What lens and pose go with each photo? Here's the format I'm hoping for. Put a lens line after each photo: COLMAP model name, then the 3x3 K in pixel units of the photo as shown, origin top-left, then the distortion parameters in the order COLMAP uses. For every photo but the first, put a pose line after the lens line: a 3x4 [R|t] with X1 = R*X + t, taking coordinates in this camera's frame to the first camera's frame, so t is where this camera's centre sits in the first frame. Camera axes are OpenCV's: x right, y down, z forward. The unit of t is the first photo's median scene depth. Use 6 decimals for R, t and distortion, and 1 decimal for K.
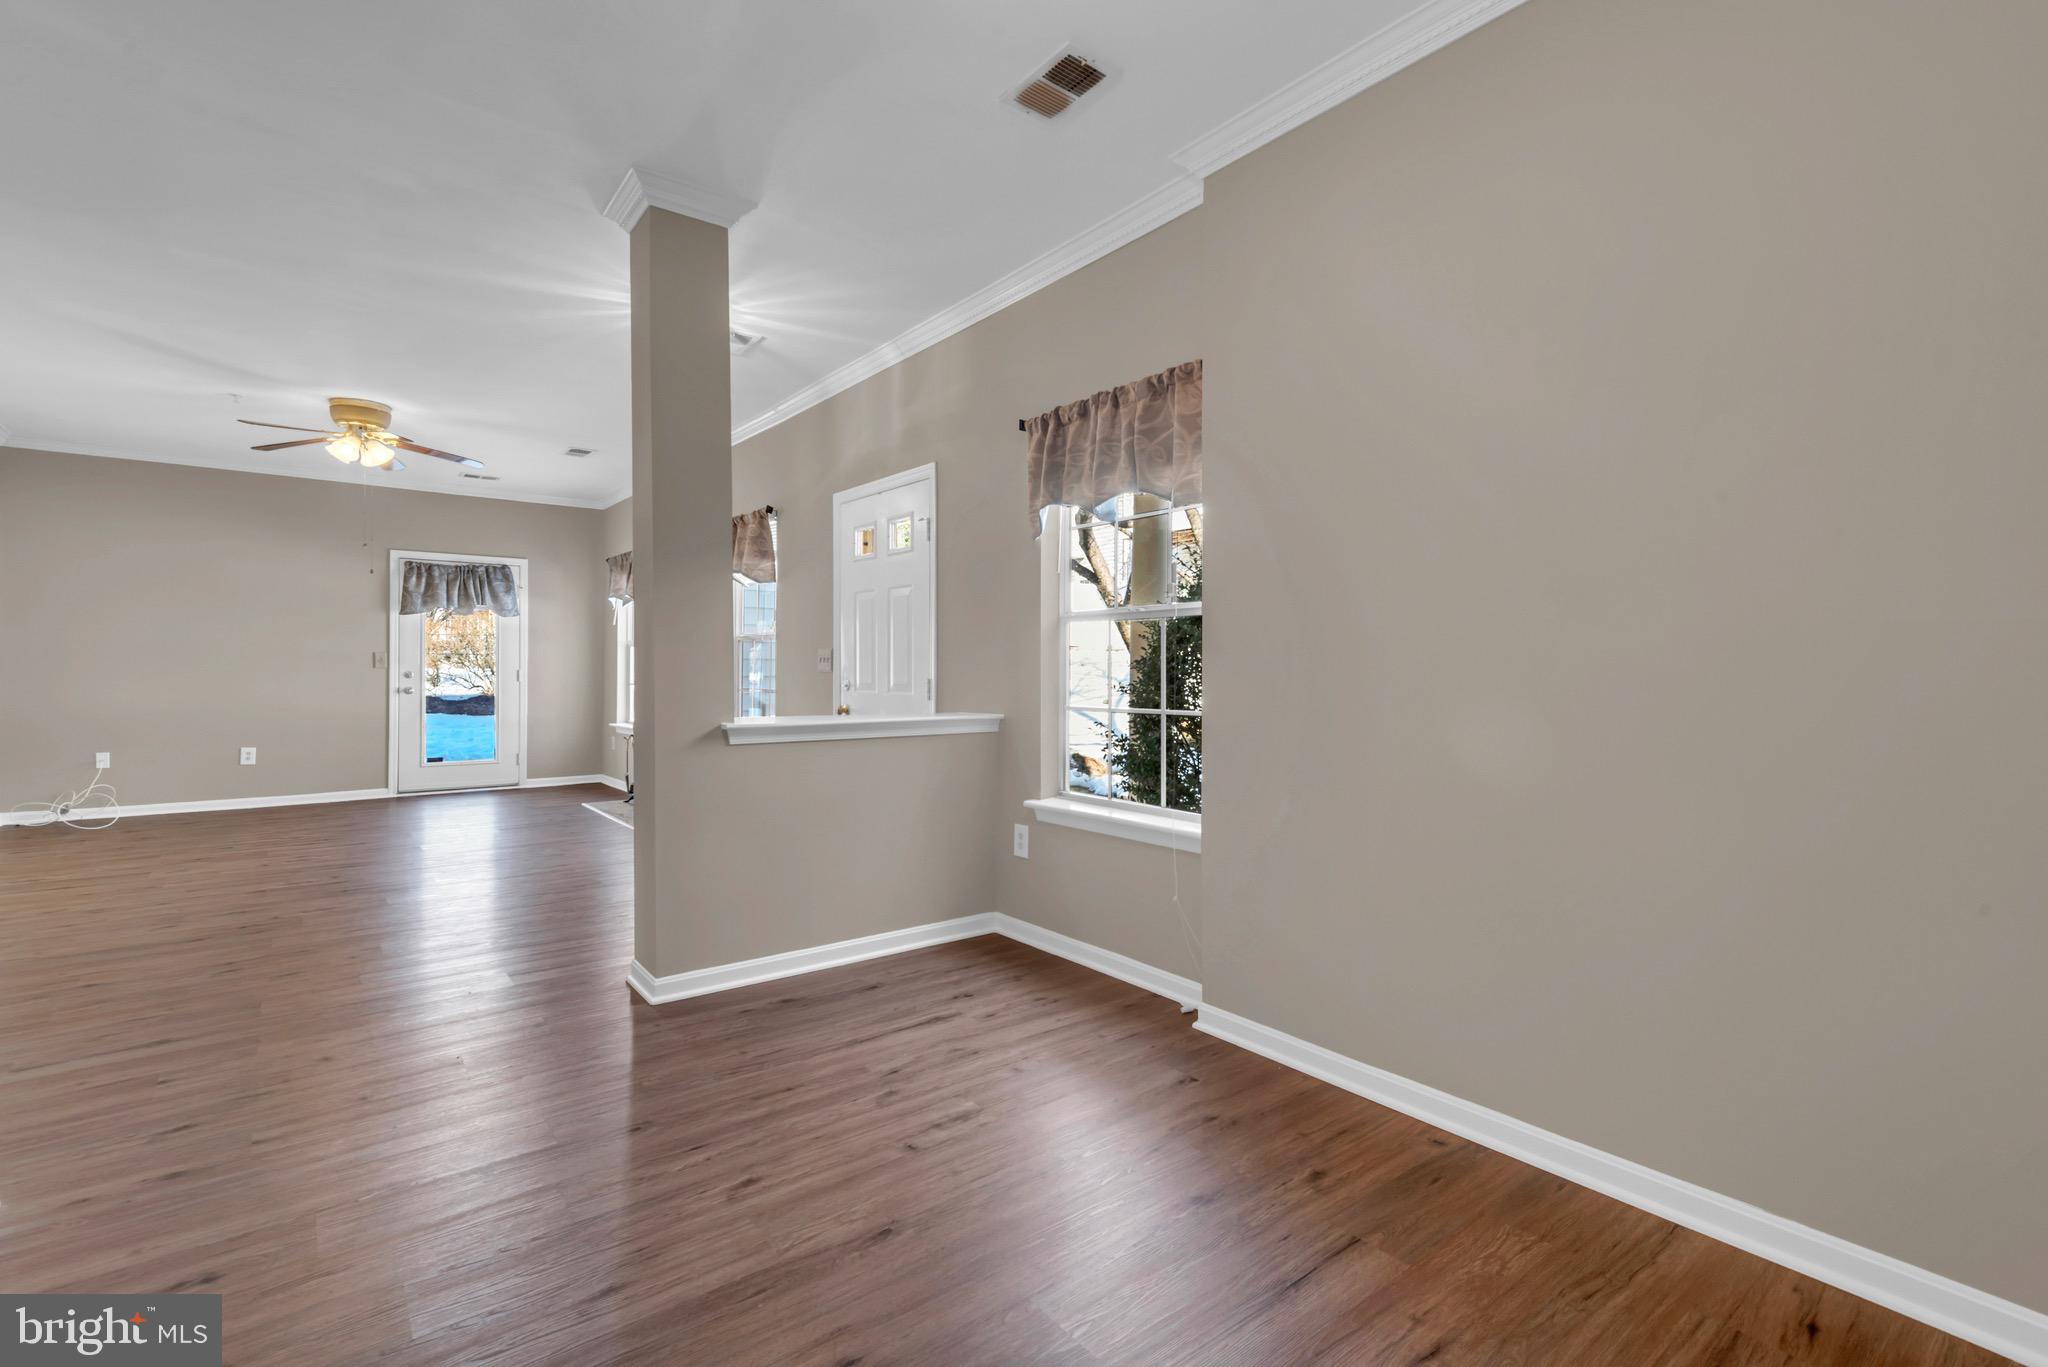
lens RADIAL K [[924.8, 0, 1023.6], [0, 924.8, 668.1], [0, 0, 1]] dist [0.028010, -0.011554]
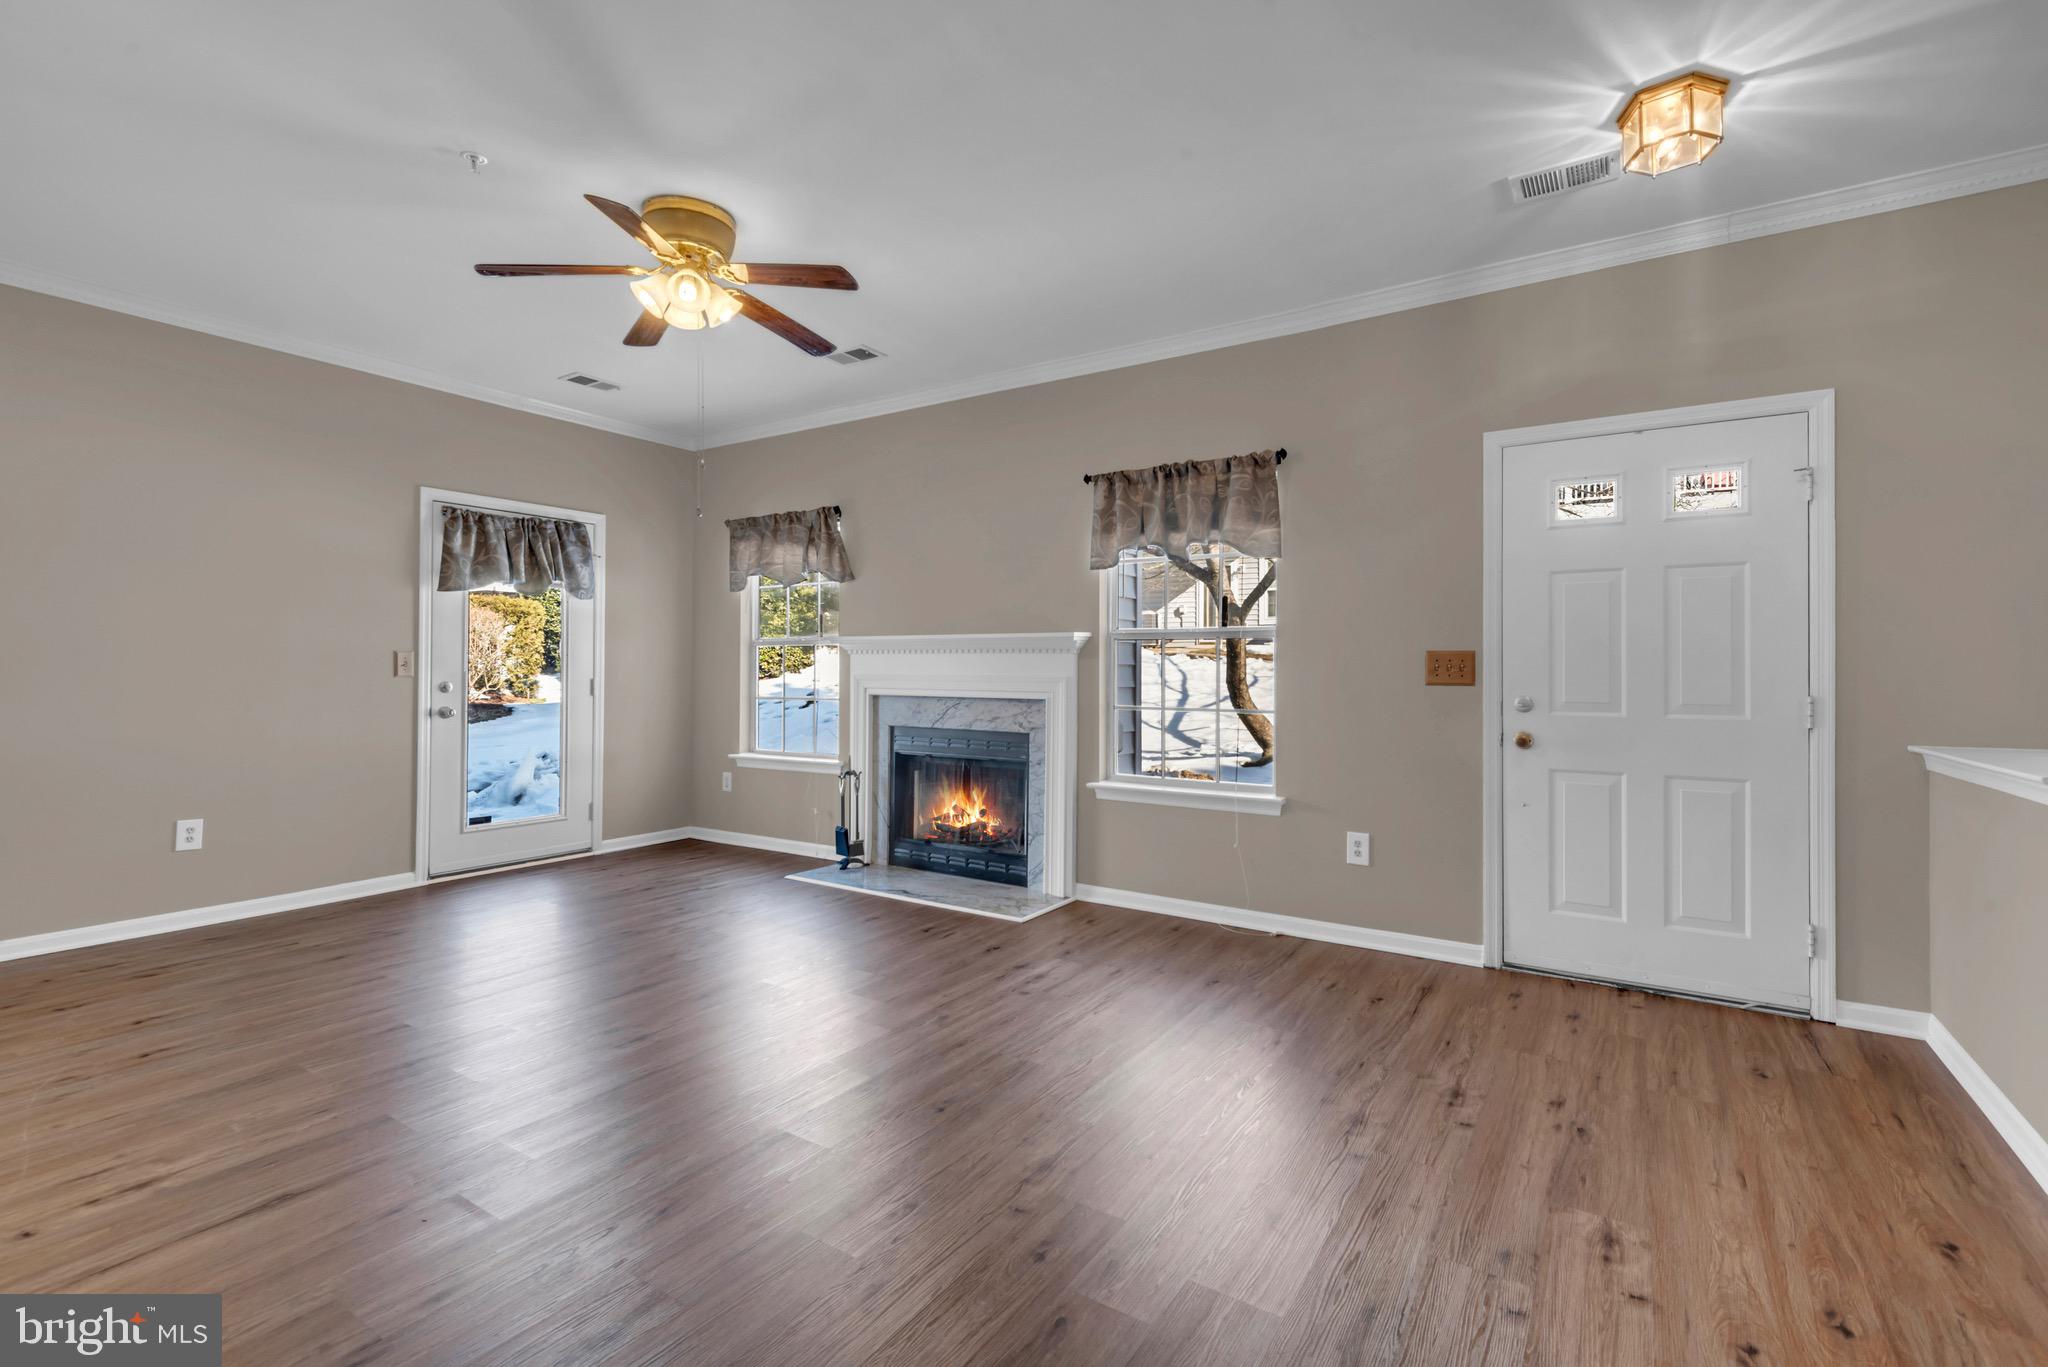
lens RADIAL K [[919.9, 0, 1020.6], [0, 919.9, 661.9], [0, 0, 1]] dist [0.037201, -0.021481]
pose [[0.948211, 0.003832, 0.317618, -0.492155], [-0.001096, 0.999961, -0.008792, -0.004857], [-0.317639, 0.007989, 0.948178, 0.285861]]
